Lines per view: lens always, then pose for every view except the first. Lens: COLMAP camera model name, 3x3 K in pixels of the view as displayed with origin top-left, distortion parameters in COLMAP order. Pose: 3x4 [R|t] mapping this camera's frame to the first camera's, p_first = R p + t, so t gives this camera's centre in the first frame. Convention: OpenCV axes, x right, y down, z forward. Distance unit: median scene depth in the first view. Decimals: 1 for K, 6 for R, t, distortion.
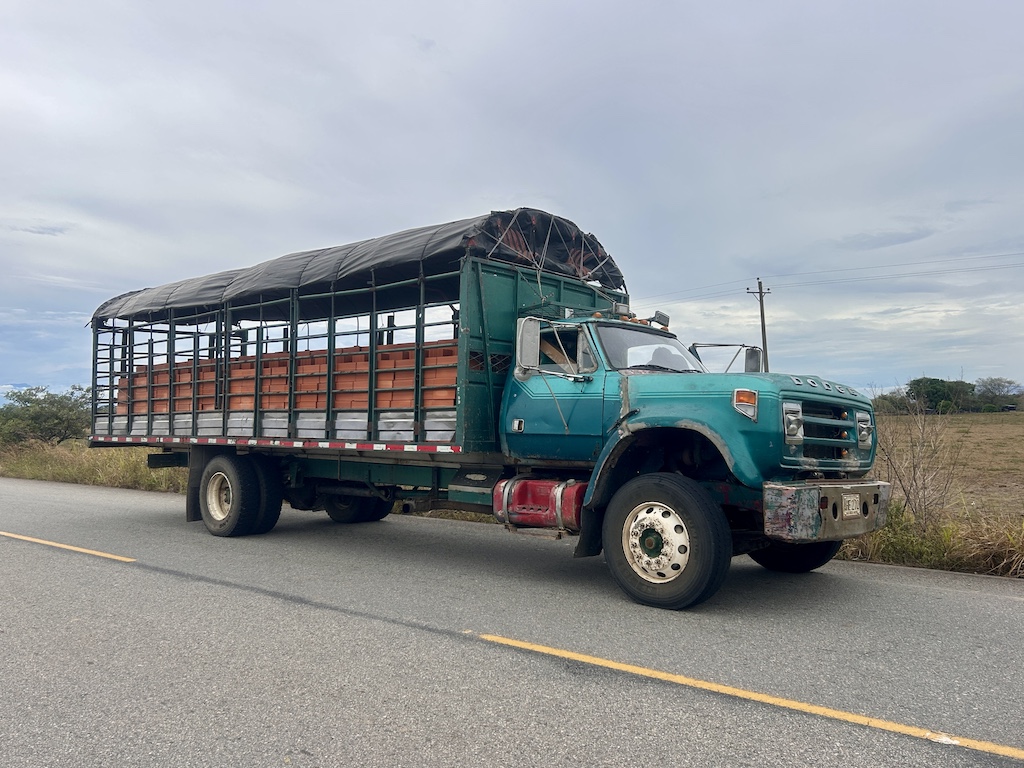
lens RADIAL K [[883.7, 0, 512.3], [0, 883.7, 383.1], [0, 0, 1]] dist [-0.003665, -0.005993]
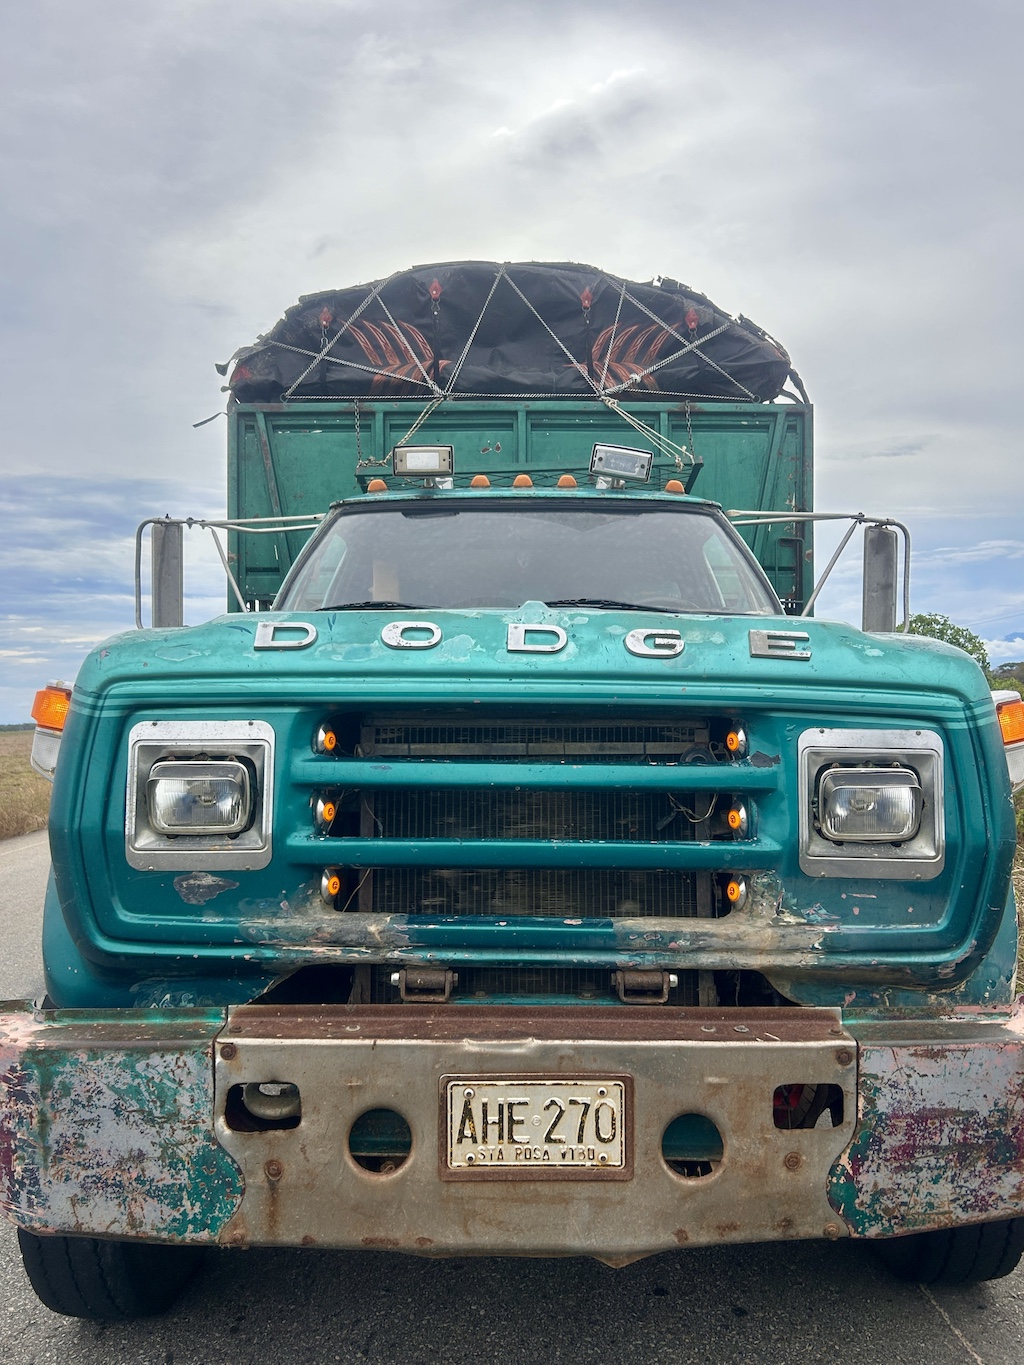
lens RADIAL K [[1177.9, 0, 514.1], [0, 1177.9, 686.2], [0, 0, 1]] dist [-0.003665, -0.005993]
pose [[0.681035, -0.033977, -0.731462, 0.583240], [0.066331, 0.997679, 0.015415, 0.012341], [0.729240, -0.059017, 0.681708, 0.736777]]
